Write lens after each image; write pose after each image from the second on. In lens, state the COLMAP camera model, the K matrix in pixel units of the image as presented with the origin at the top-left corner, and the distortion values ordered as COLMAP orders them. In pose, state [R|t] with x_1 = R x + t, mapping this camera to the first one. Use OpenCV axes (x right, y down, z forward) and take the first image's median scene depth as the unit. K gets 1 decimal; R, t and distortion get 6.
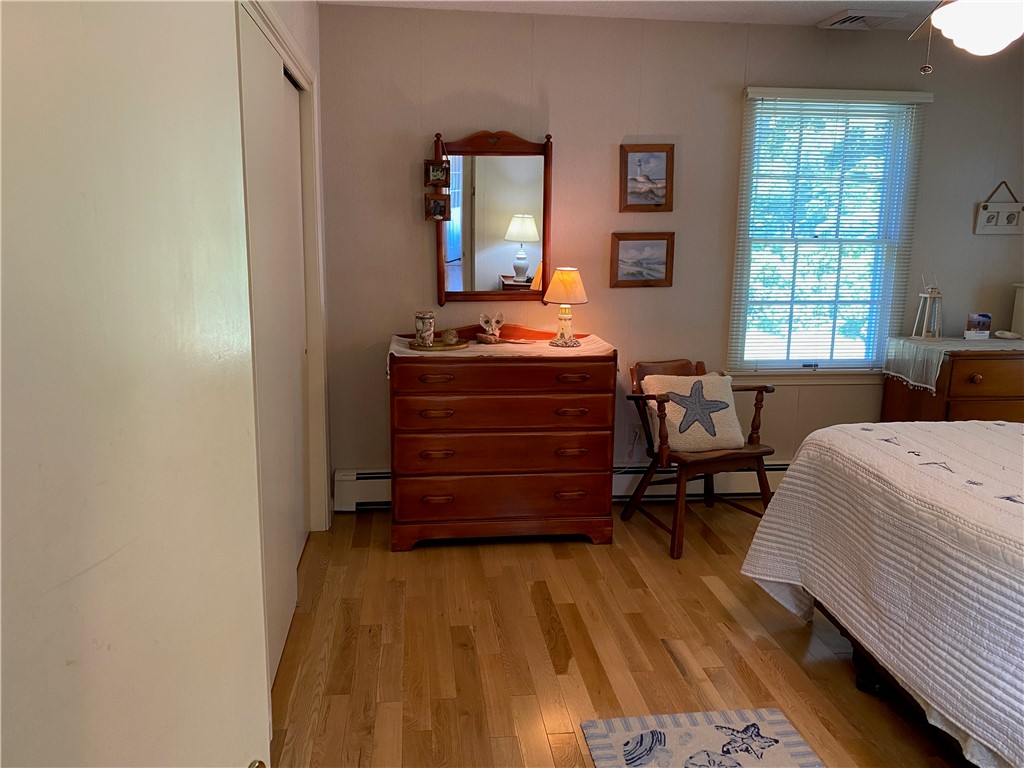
lens RADIAL K [[776.8, 0, 510.6], [0, 776.8, 384.1], [0, 0, 1]] dist [0.037443, -0.043259]
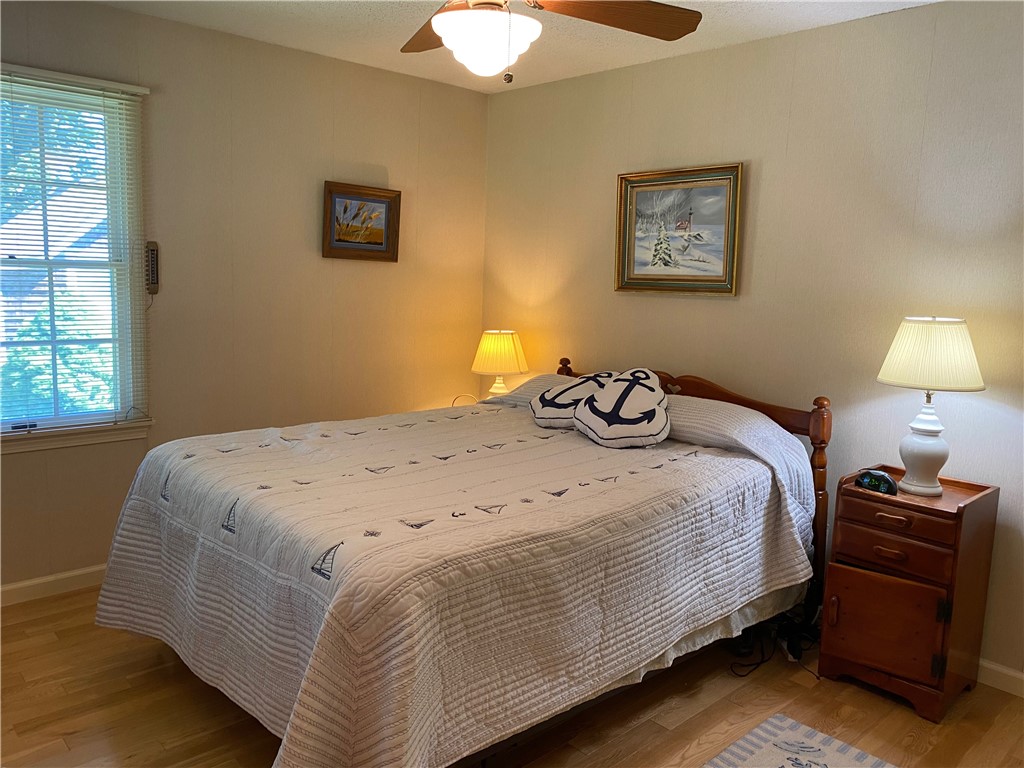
lens RADIAL K [[776.8, 0, 510.2], [0, 776.8, 383.0], [0, 0, 1]] dist [0.037443, -0.043259]
pose [[-0.586891, -0.149908, 0.795667, -0.215299], [0.112195, 0.958173, 0.263281, -0.327653], [-0.801855, 0.243787, -0.545525, 1.681620]]
